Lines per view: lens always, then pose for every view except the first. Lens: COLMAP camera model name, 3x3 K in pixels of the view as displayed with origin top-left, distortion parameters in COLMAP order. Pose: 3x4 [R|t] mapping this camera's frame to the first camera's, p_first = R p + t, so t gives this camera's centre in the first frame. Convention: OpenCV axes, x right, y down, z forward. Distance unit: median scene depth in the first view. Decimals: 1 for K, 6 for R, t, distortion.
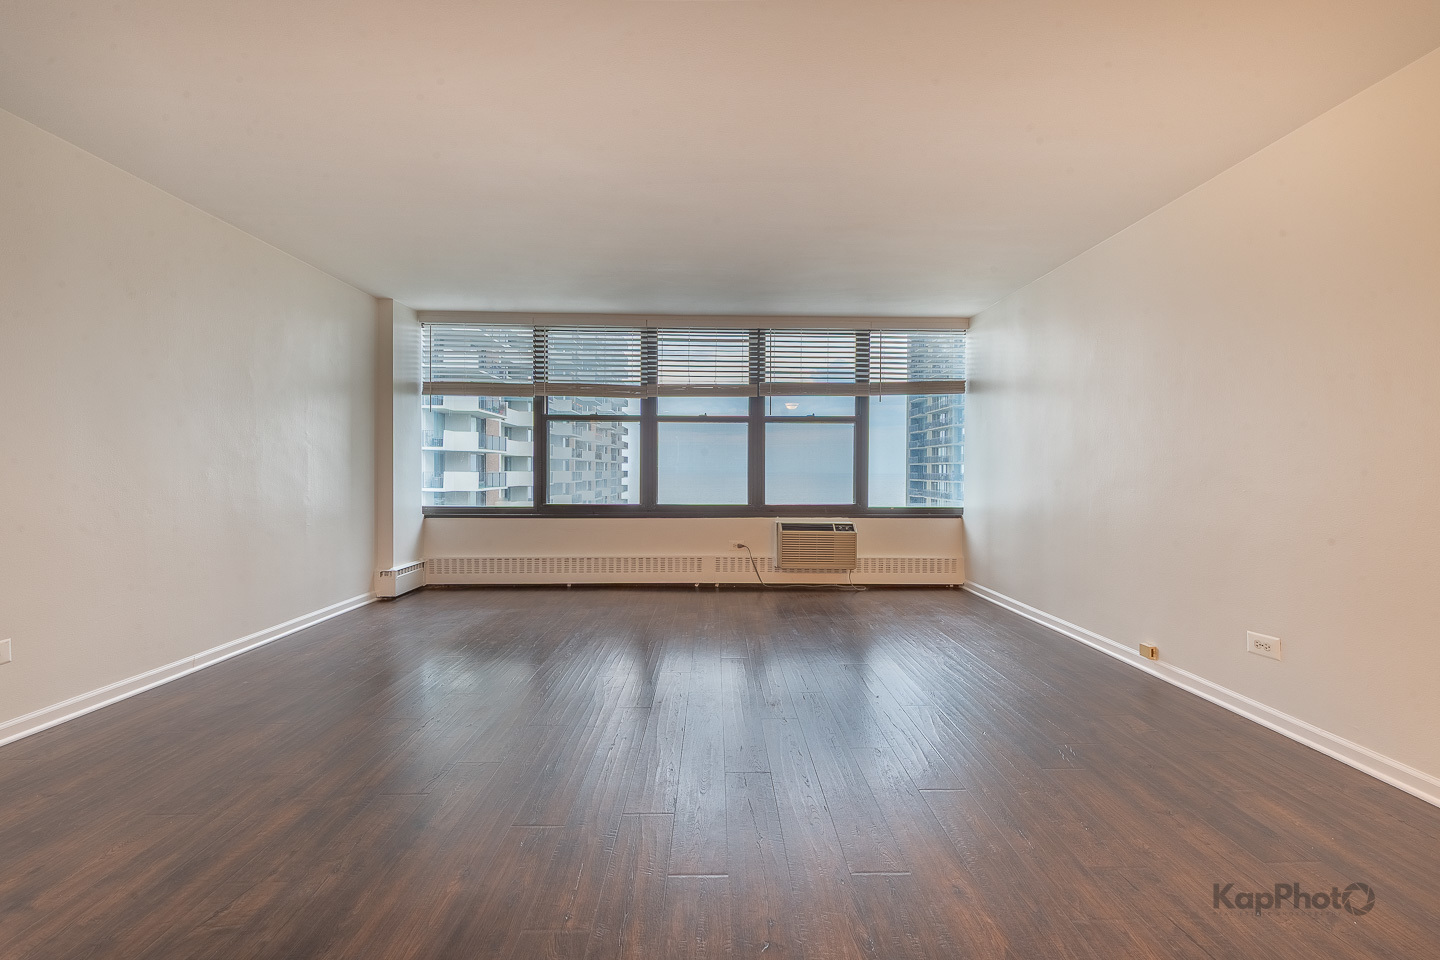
lens RADIAL K [[585.7, 0, 727.3], [0, 585.7, 492.6], [0, 0, 1]] dist [0.010336, -0.003238]
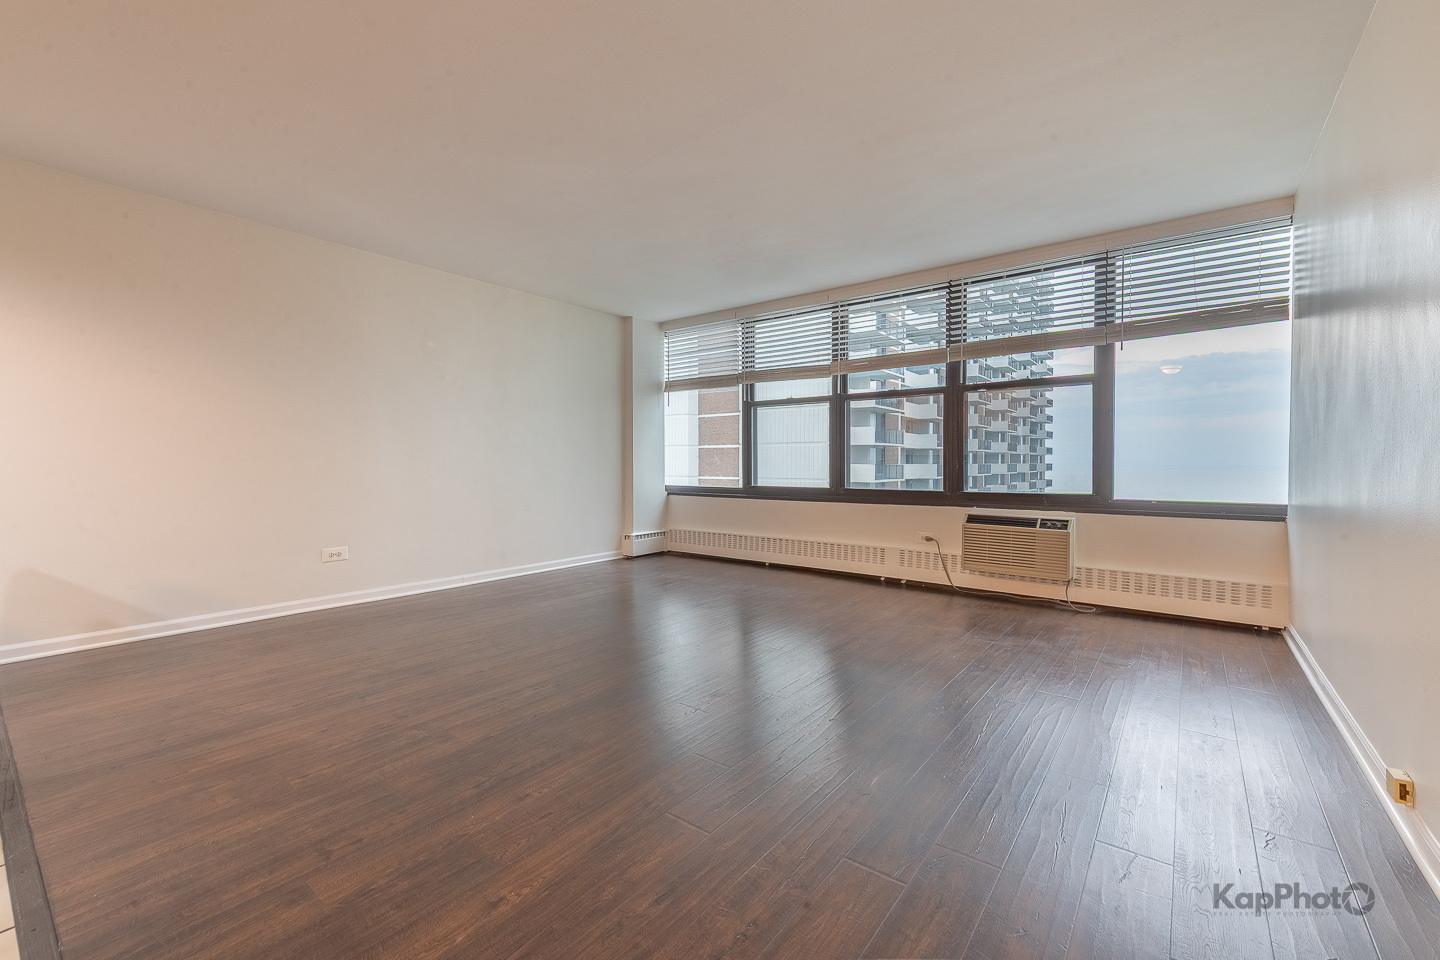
lens RADIAL K [[585.7, 0, 742.5], [0, 585.7, 488.3], [0, 0, 1]] dist [0.010336, -0.003238]
pose [[0.778813, 0.023070, -0.626831, 0.347192], [-0.021117, 0.999721, 0.010557, 0.013968], [0.626900, 0.005015, 0.779083, 0.161555]]
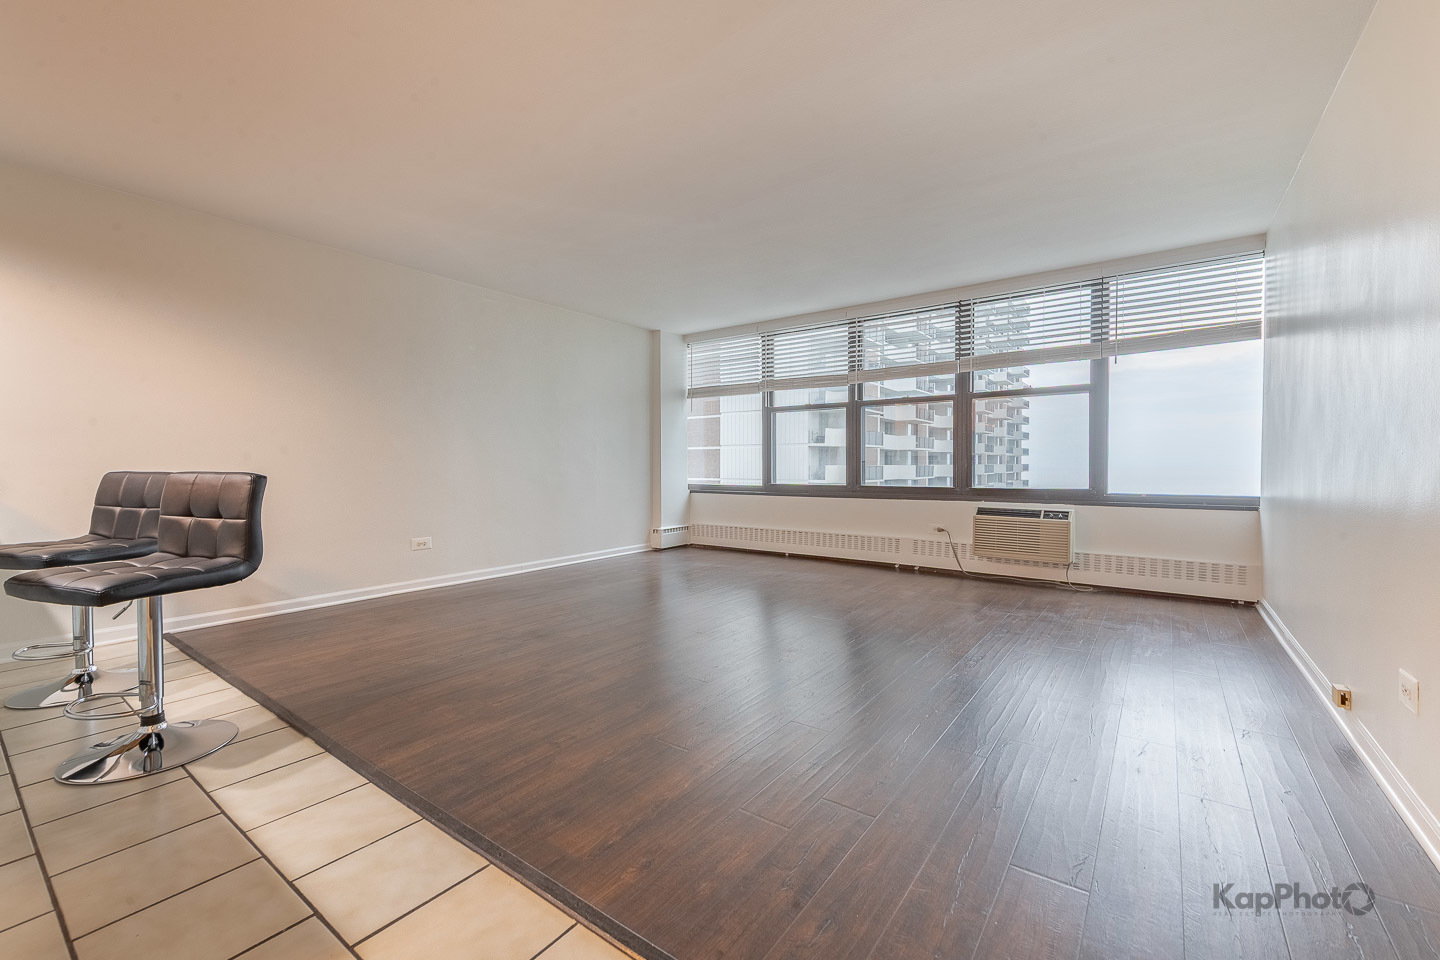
lens RADIAL K [[585.7, 0, 714.5], [0, 585.7, 489.7], [0, 0, 1]] dist [0.010336, -0.003238]
pose [[0.776638, 0.020940, -0.629599, 0.340434], [-0.018890, 0.999772, 0.009951, 0.022659], [0.629664, 0.004164, 0.776856, 0.019714]]
